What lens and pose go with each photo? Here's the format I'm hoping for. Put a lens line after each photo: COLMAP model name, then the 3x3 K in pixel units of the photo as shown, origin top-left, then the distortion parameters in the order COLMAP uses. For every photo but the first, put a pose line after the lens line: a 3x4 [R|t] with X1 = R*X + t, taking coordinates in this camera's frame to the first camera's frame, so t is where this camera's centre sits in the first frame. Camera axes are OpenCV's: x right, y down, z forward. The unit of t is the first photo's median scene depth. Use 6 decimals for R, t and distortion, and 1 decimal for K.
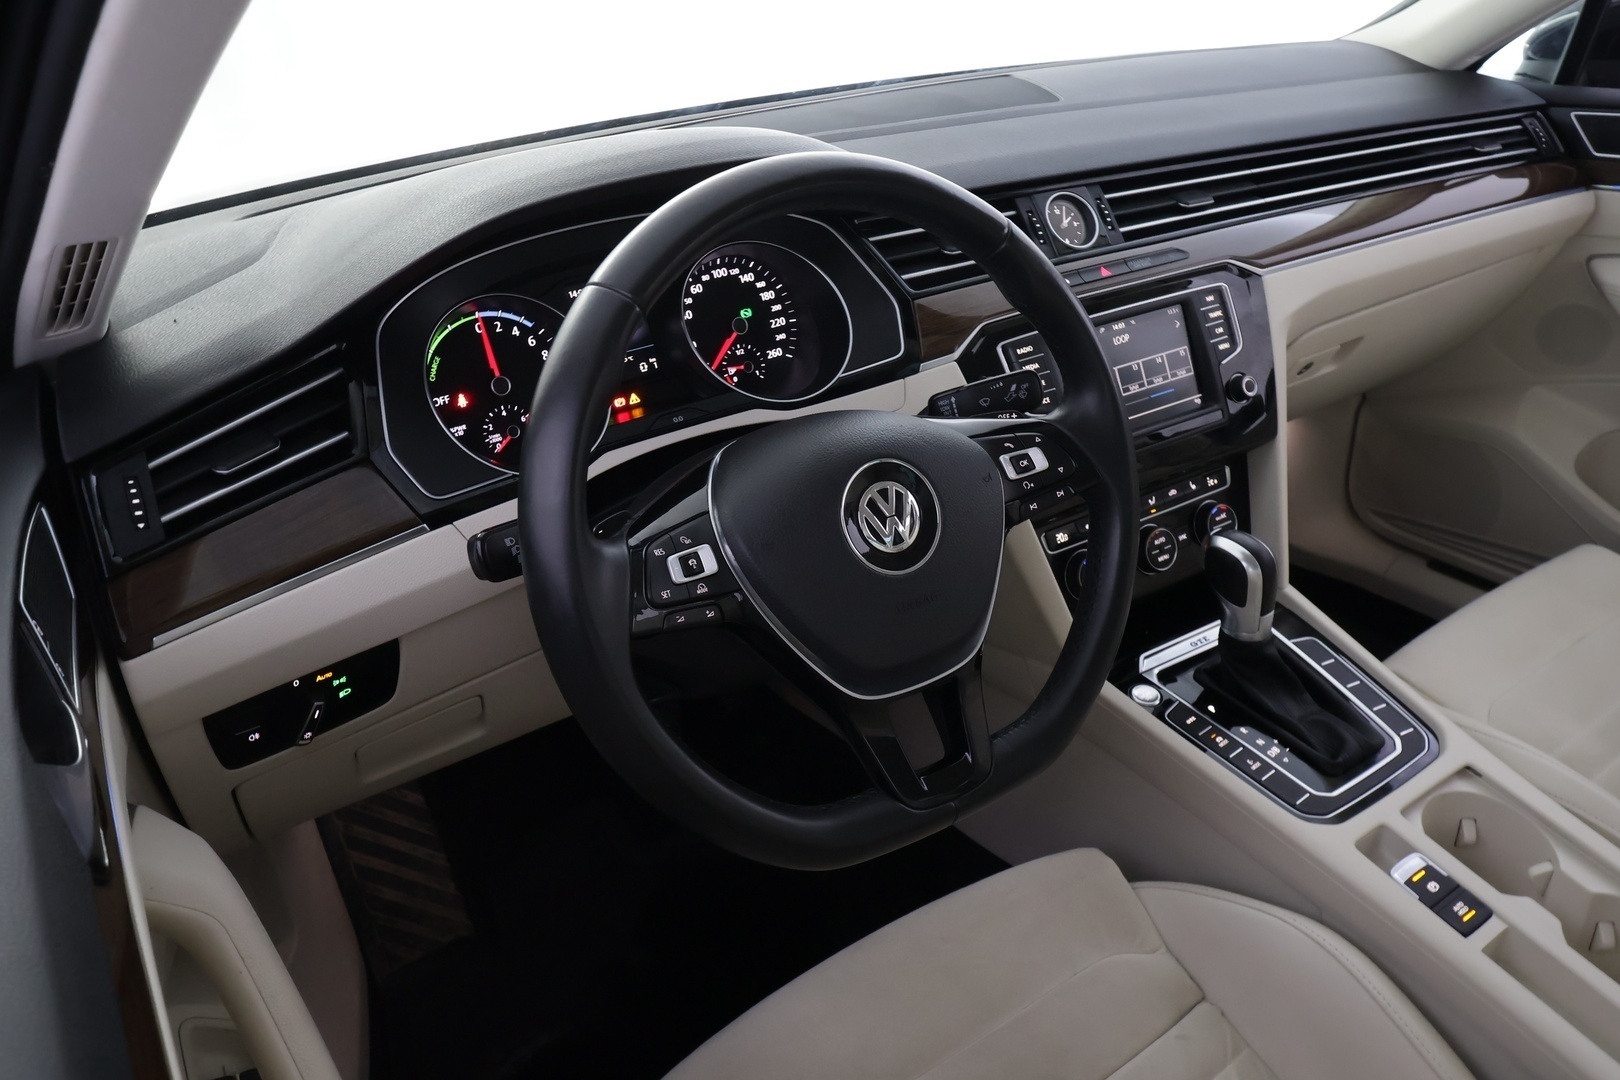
lens RADIAL K [[1200.9, 0, 810.0], [0, 1200.9, 540.0], [0, 0, 1]] dist [0.004442, 0.001856]
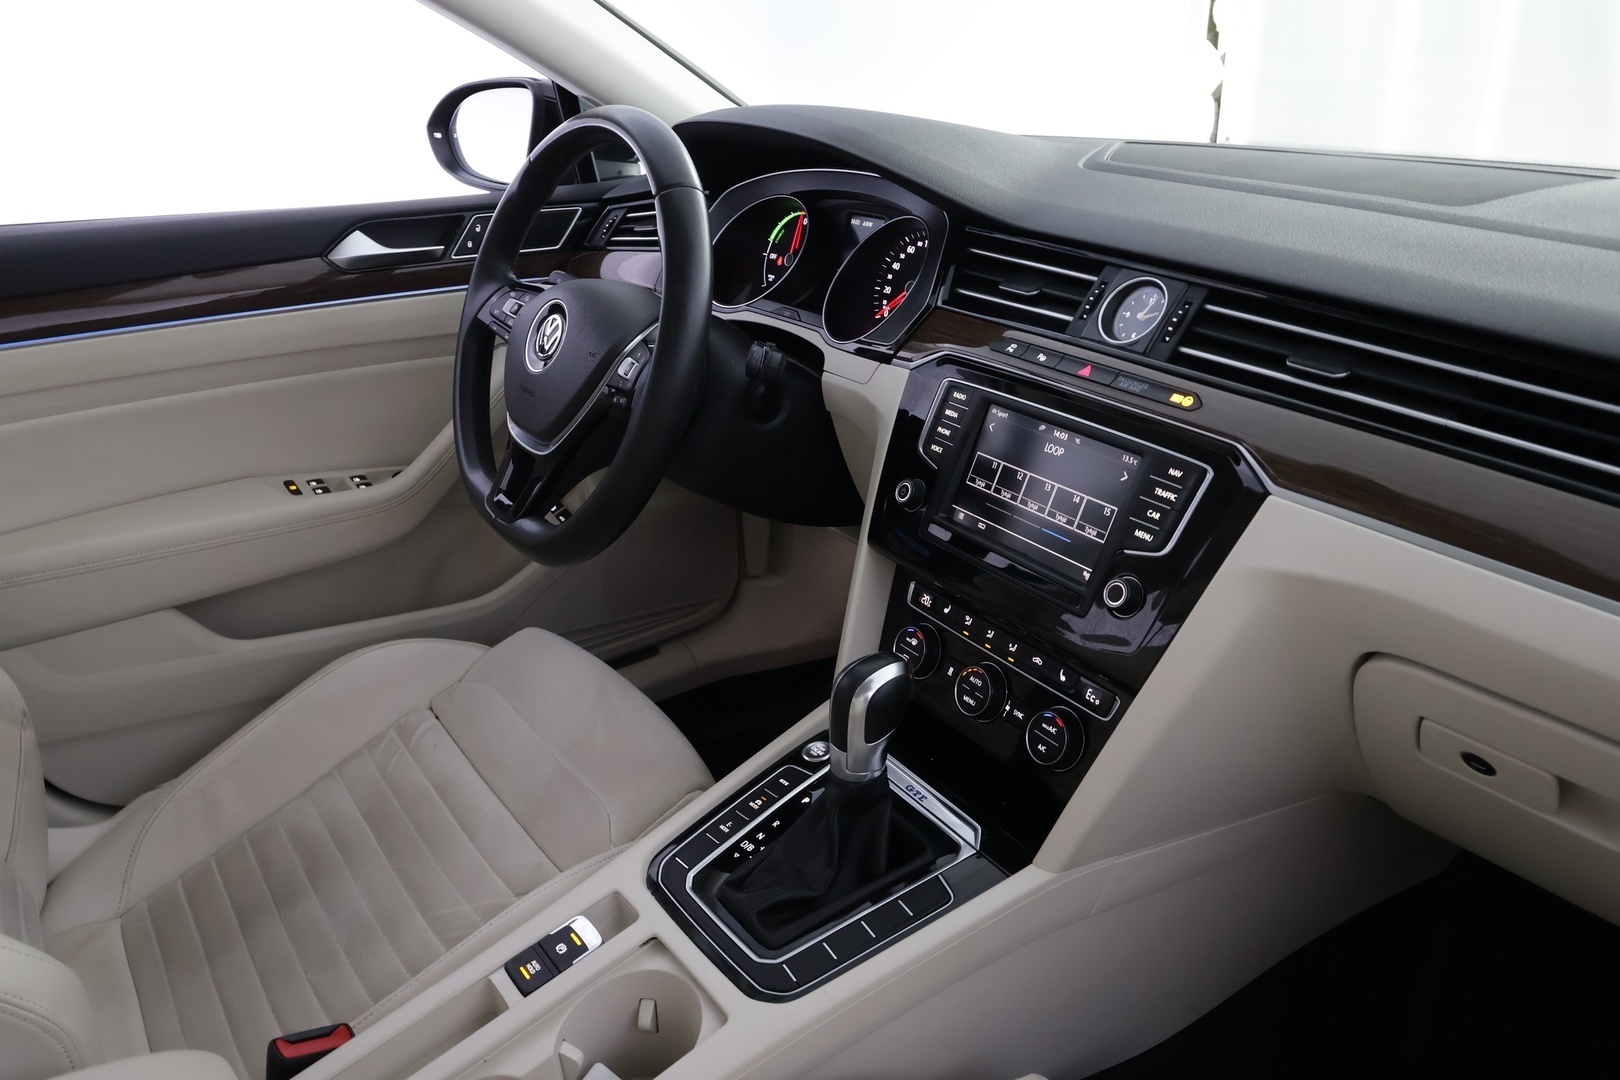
lens RADIAL K [[1157.6, 0, 810.0], [0, 1157.6, 540.0], [0, 0, 1]] dist [0.003740, 0.001951]
pose [[0.030764, 0.448904, -0.893050, 0.958315], [-0.453104, 0.802659, 0.387860, -0.337318], [0.890927, 0.392712, 0.228093, 0.665535]]
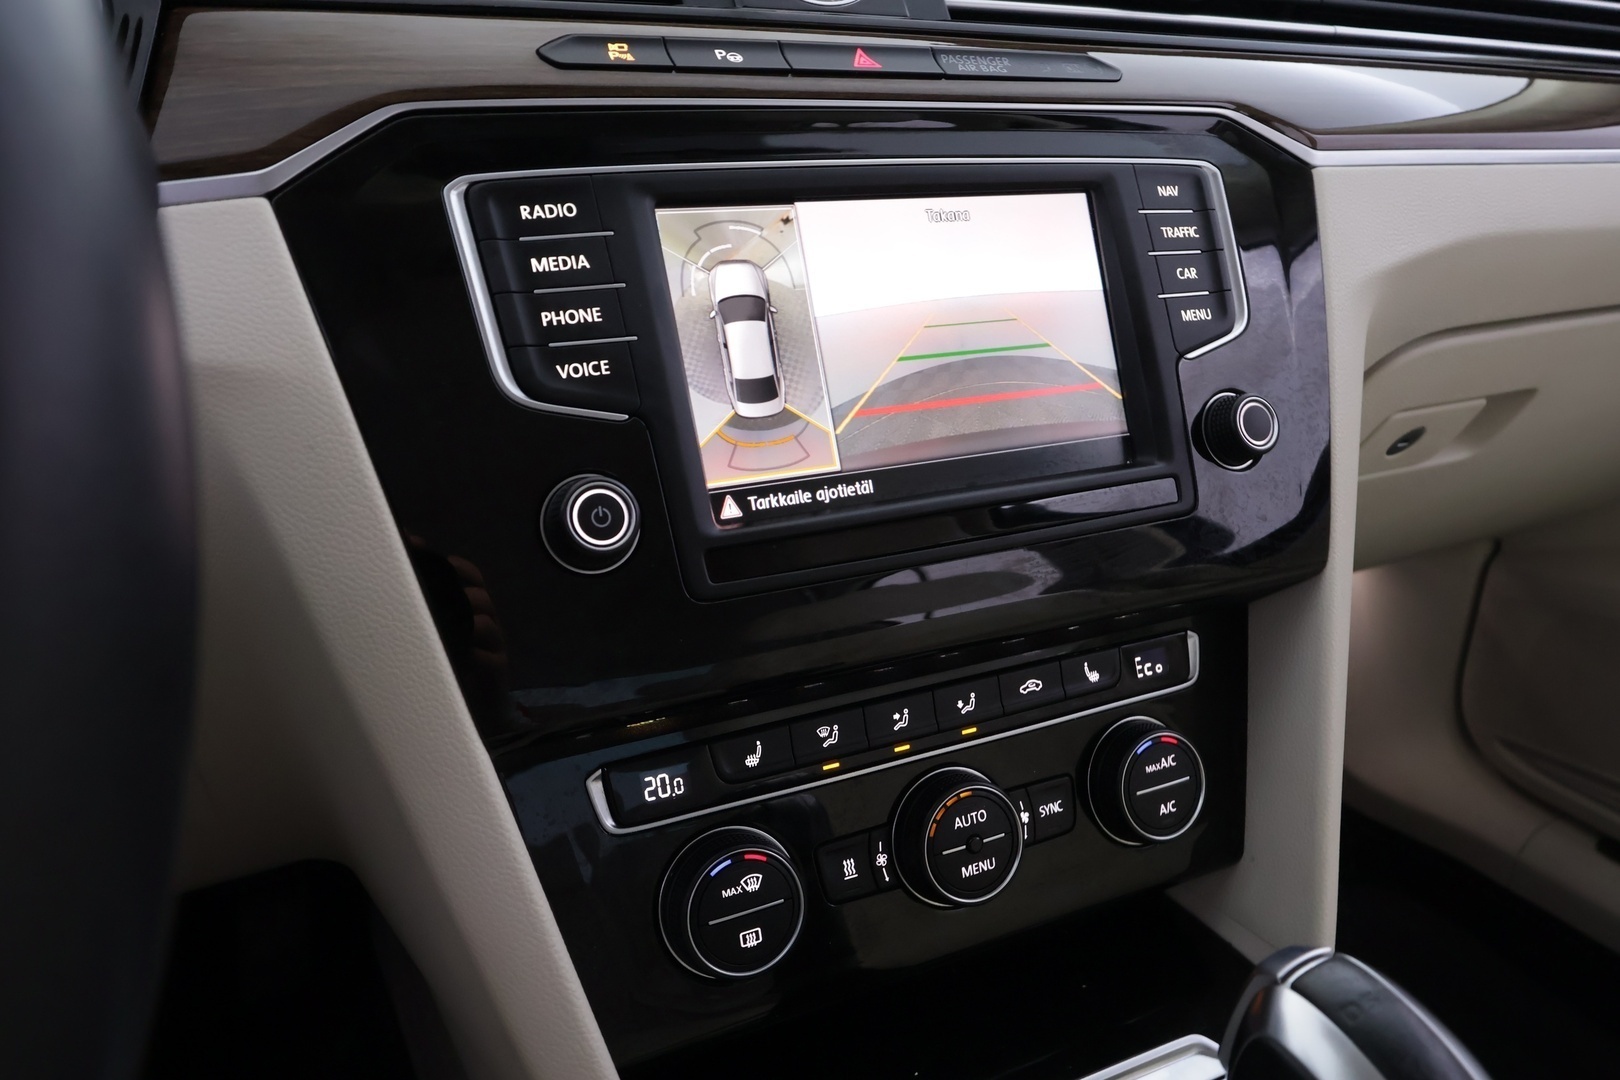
lens RADIAL K [[1157.6, 0, 810.0], [0, 1157.6, 540.0], [0, 0, 1]] dist [0.003740, 0.001951]
pose [[0.992184, 0.101579, -0.072478, 0.257624], [-0.108757, 0.988703, -0.103141, -0.040361], [0.061182, 0.110218, 0.992023, 0.638769]]
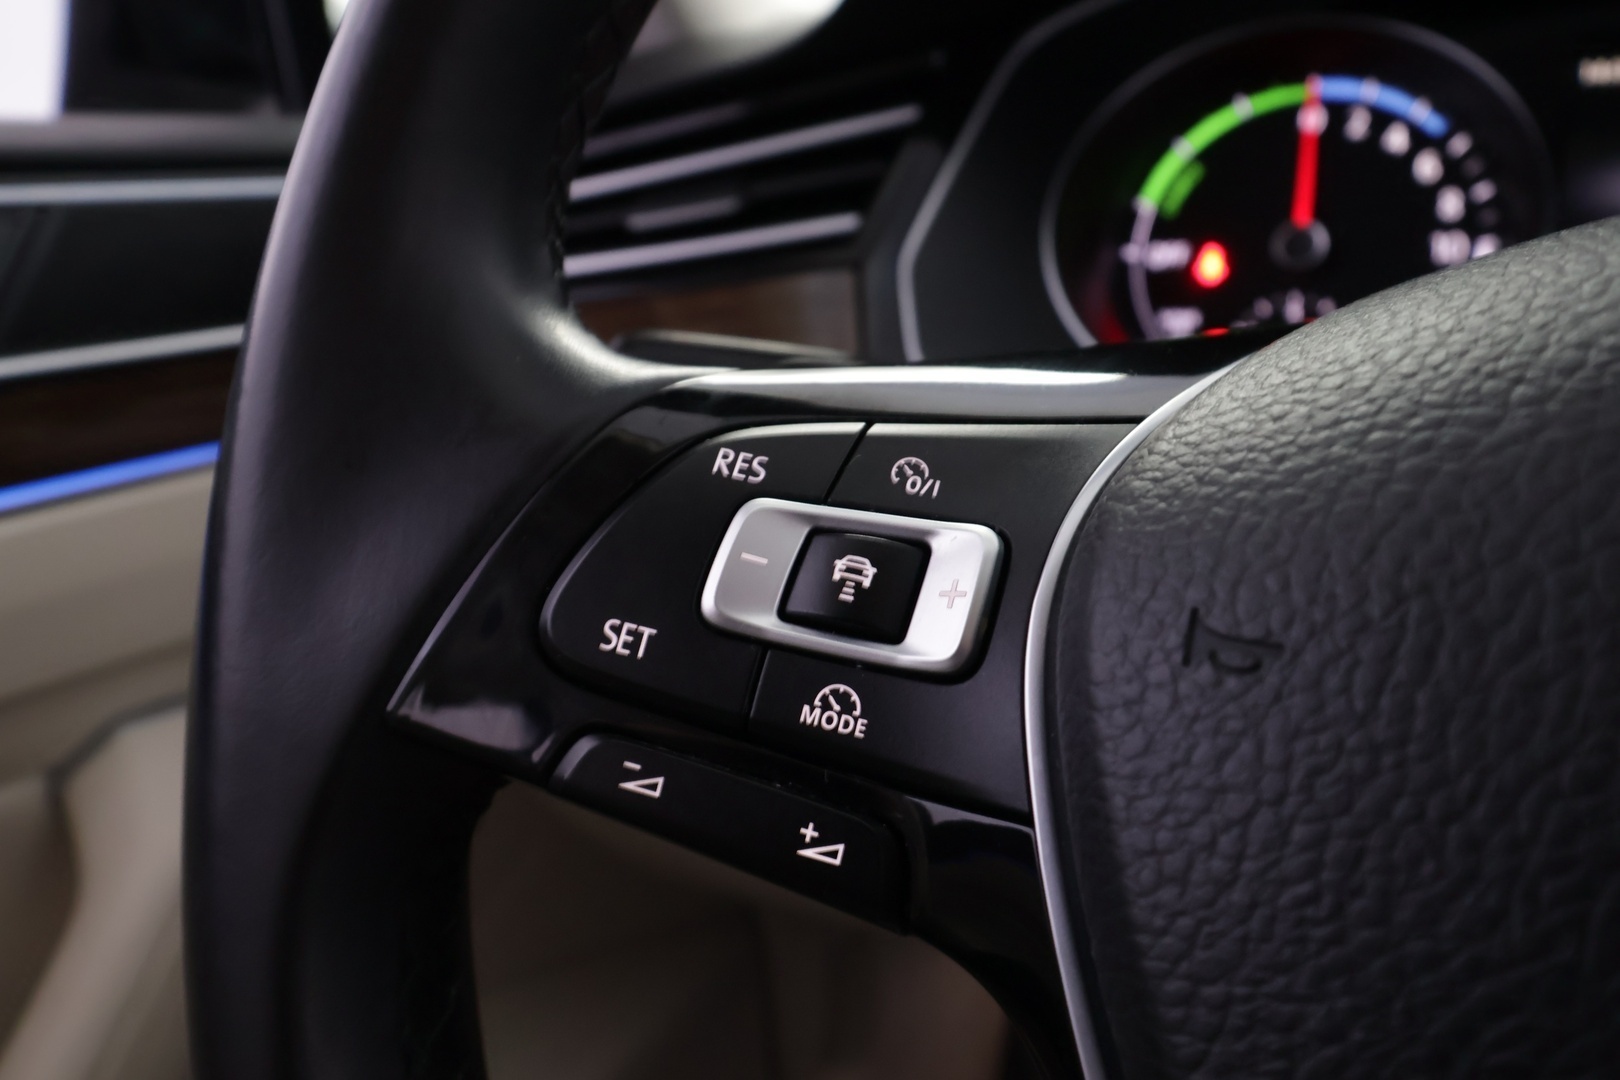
lens RADIAL K [[1157.6, 0, 810.0], [0, 1157.6, 540.0], [0, 0, 1]] dist [0.003740, 0.001951]
pose [[0.480025, 0.273526, -0.833522, 0.035258], [-0.364144, 0.926552, 0.094344, -0.001108], [0.798107, 0.258235, 0.544371, 0.527582]]
